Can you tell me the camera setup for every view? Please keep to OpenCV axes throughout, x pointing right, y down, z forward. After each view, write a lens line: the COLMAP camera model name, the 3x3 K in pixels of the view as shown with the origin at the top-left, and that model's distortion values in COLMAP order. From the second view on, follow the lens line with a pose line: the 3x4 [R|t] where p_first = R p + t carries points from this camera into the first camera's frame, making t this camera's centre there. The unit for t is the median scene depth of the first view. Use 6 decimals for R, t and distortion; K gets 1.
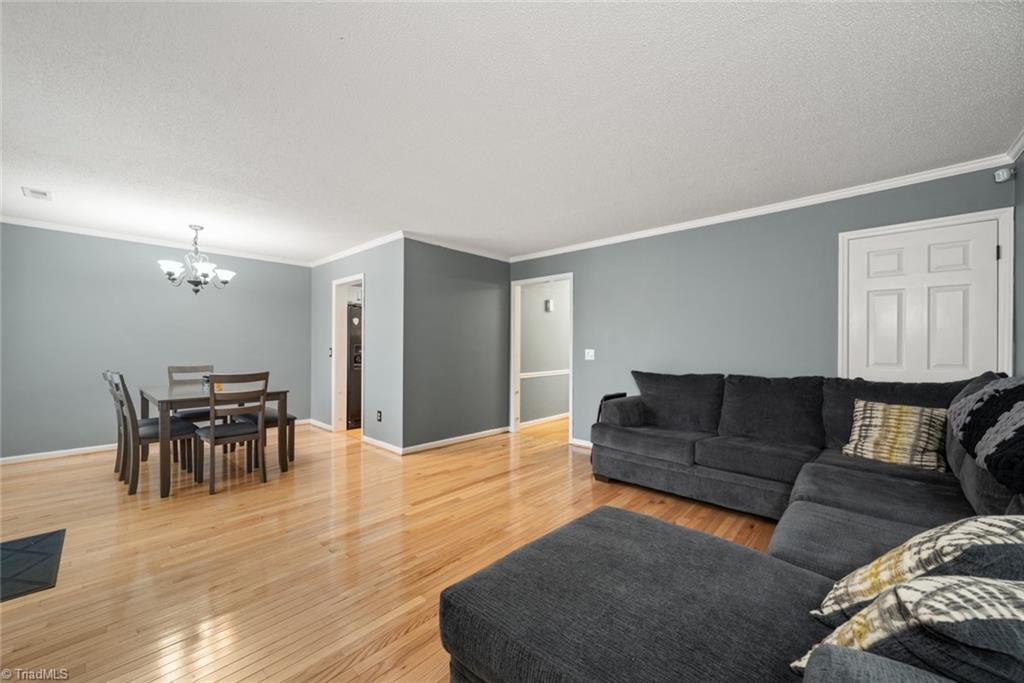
lens RADIAL K [[390.3, 0, 520.0], [0, 390.3, 348.0], [0, 0, 1]] dist [-0.003643, -0.000609]
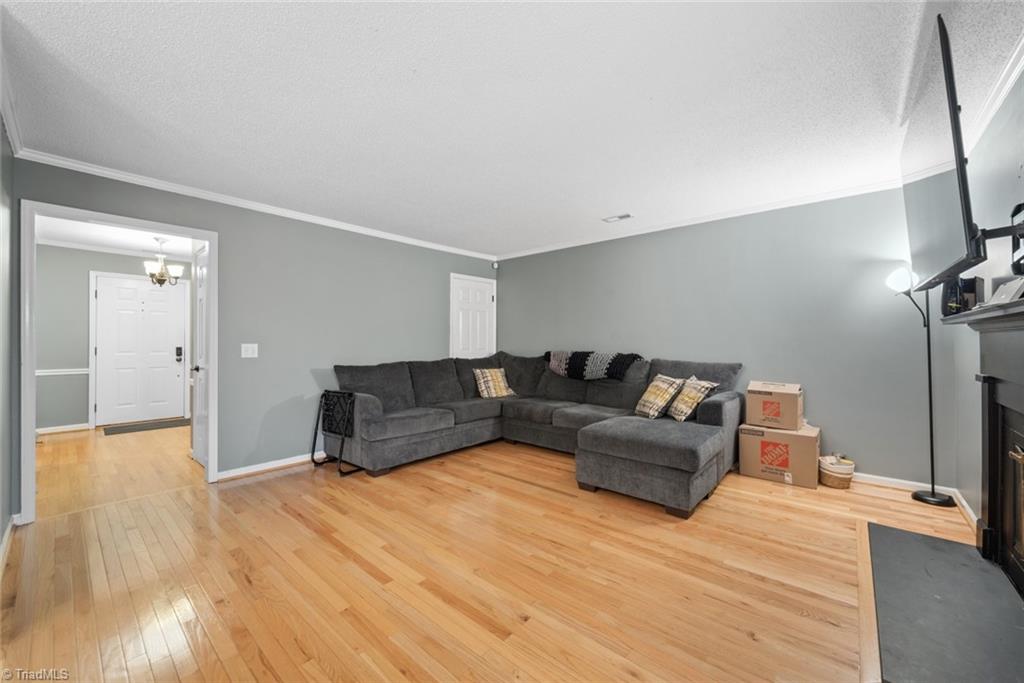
lens RADIAL K [[390.3, 0, 521.2], [0, 390.3, 337.7], [0, 0, 1]] dist [-0.003643, -0.000609]
pose [[-0.027736, 0.001625, 0.999614, -0.869772], [0.000805, 0.999998, -0.001603, -0.009276], [-0.999615, 0.000761, -0.027738, 0.731696]]
